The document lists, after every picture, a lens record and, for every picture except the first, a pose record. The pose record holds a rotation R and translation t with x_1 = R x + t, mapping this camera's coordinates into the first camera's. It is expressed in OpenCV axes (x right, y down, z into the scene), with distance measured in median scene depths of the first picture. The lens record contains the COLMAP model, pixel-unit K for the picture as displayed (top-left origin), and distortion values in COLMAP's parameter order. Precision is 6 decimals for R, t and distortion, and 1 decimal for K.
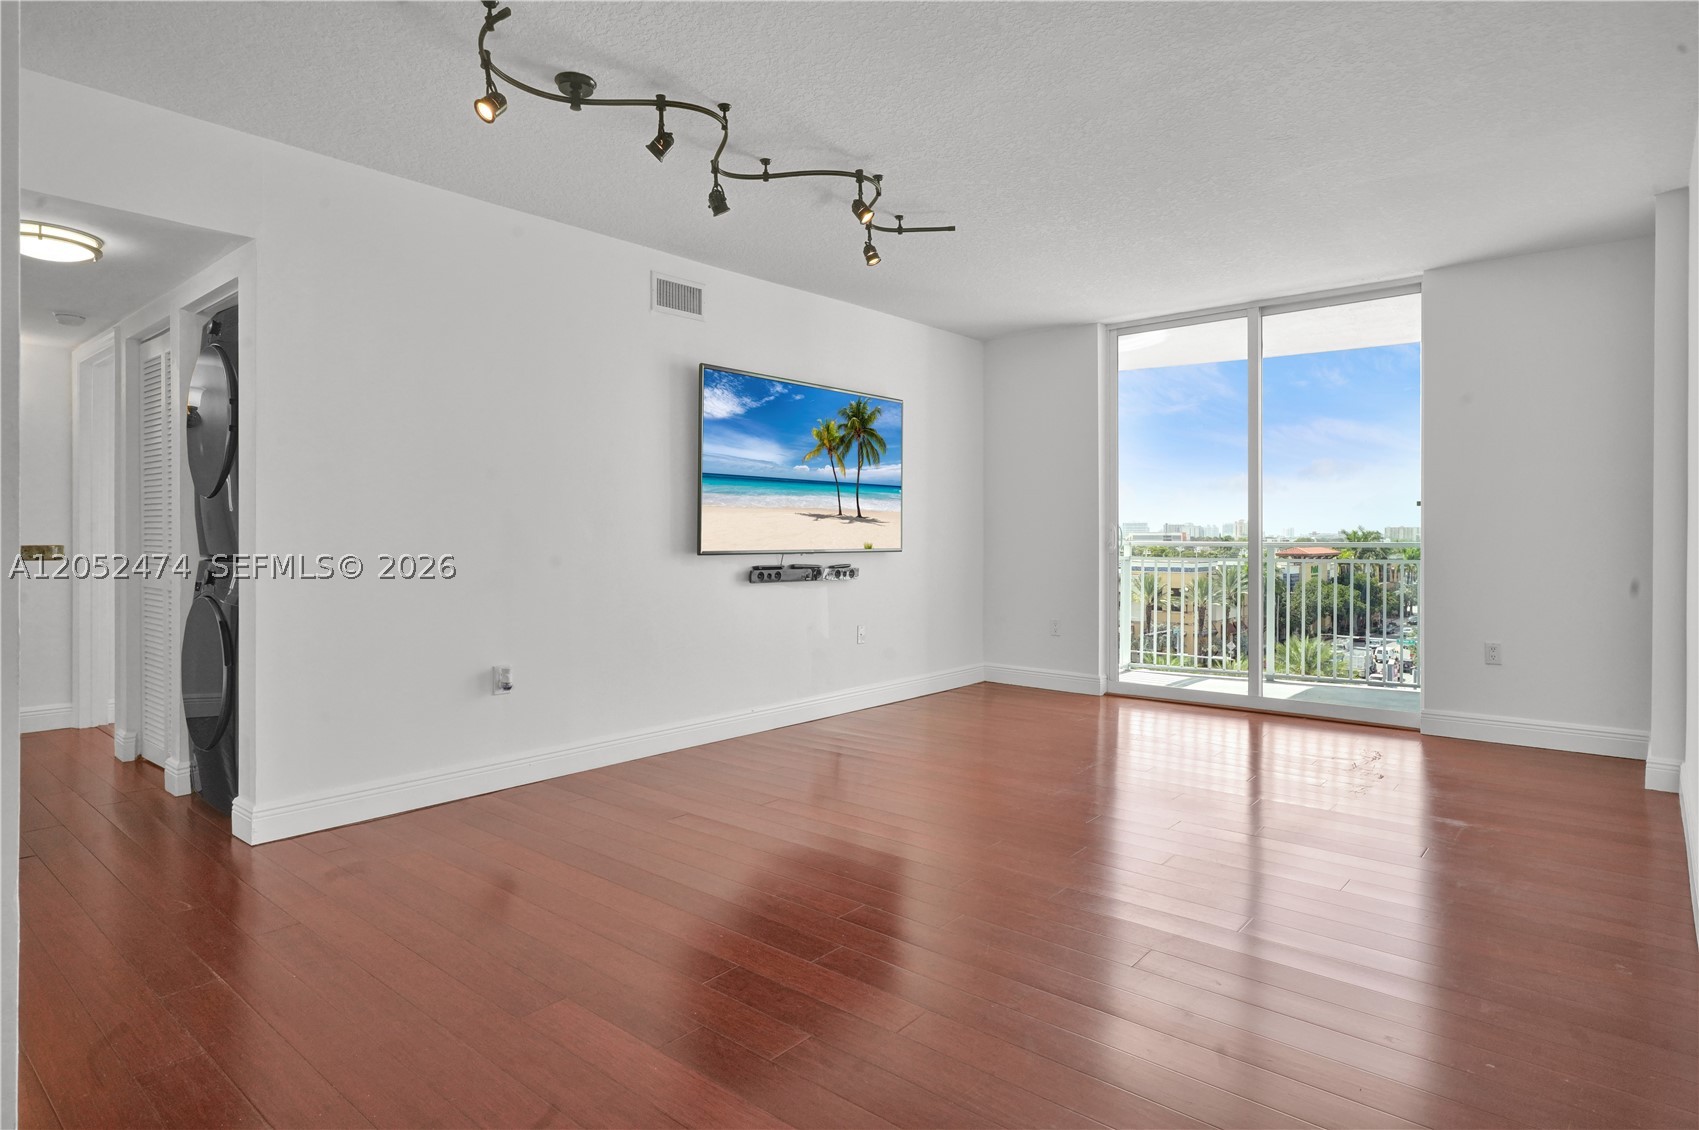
lens RADIAL K [[929.0, 0, 851.6], [0, 929.0, 539.9], [0, 0, 1]] dist [0.004302, 0.002019]
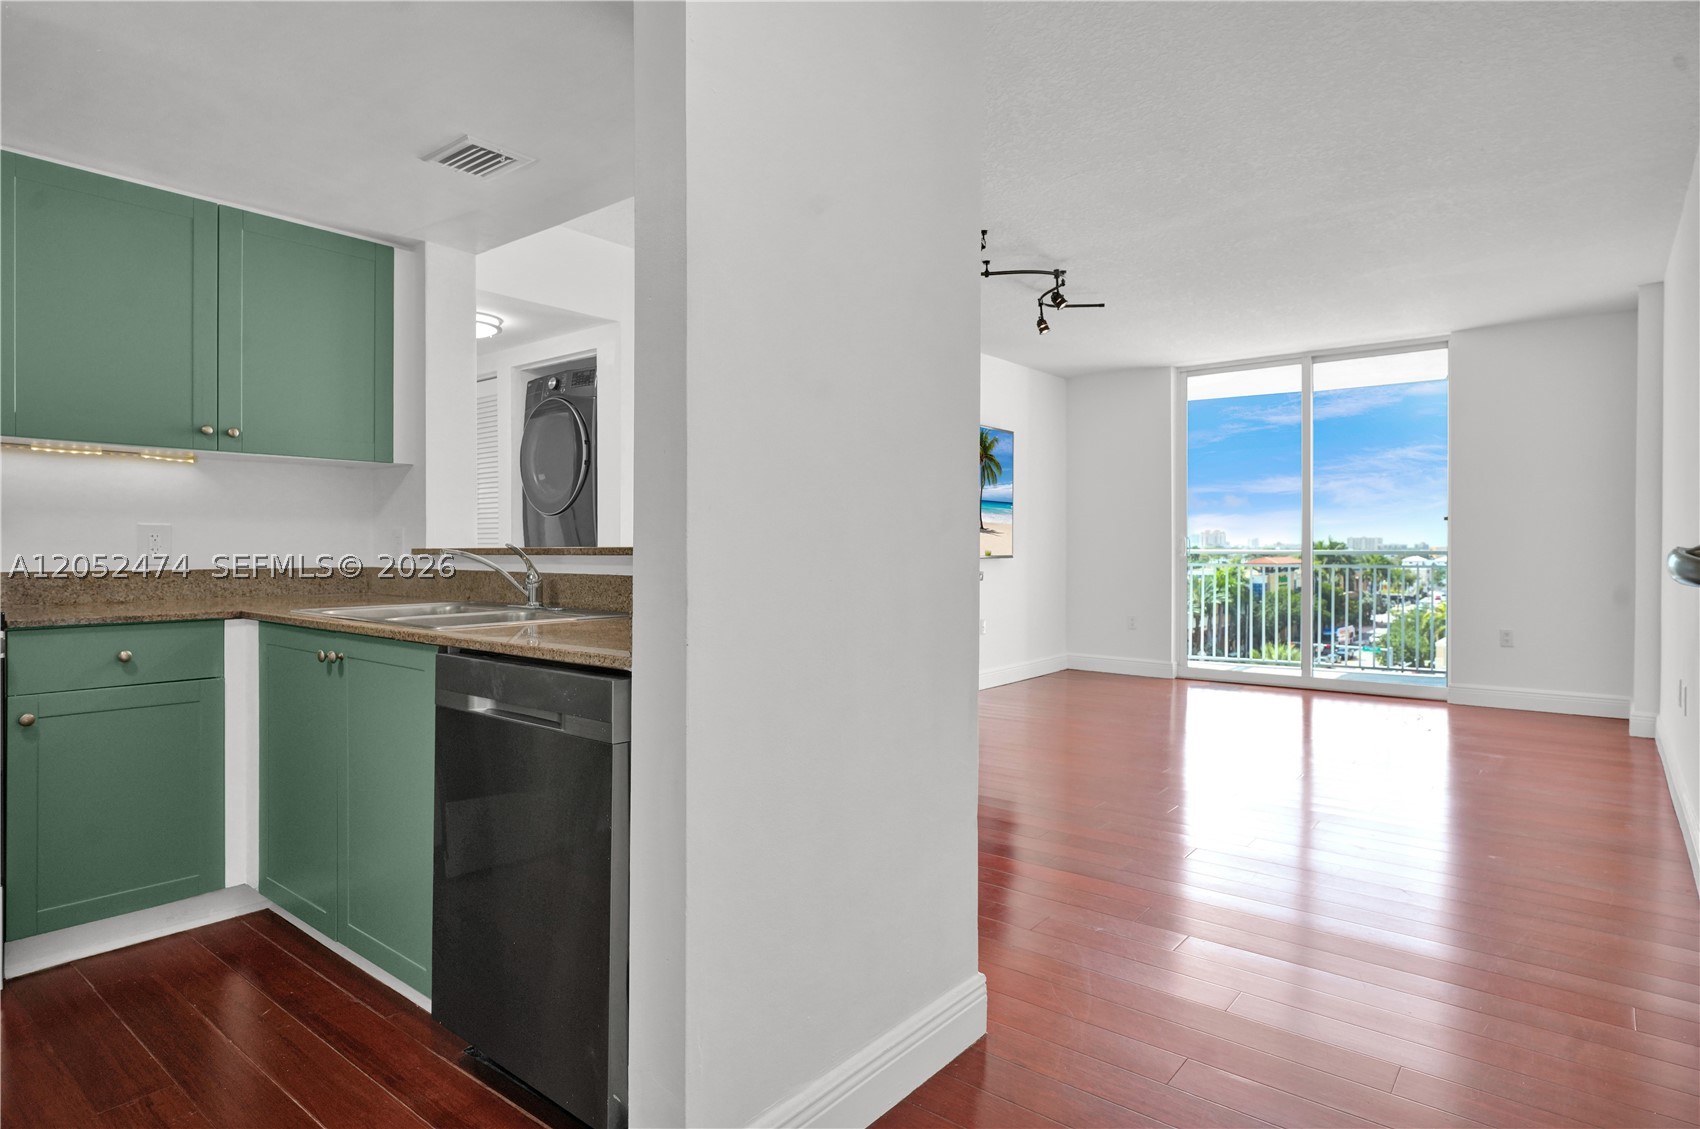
lens RADIAL K [[929.5, 0, 842.4], [0, 929.5, 553.2], [0, 0, 1]] dist [0.004302, 0.002019]
pose [[0.999744, 0.000903, 0.022624, -0.197998], [-0.001002, 0.999990, 0.004350, 0.002484], [-0.022620, -0.004371, 0.999735, -0.198636]]
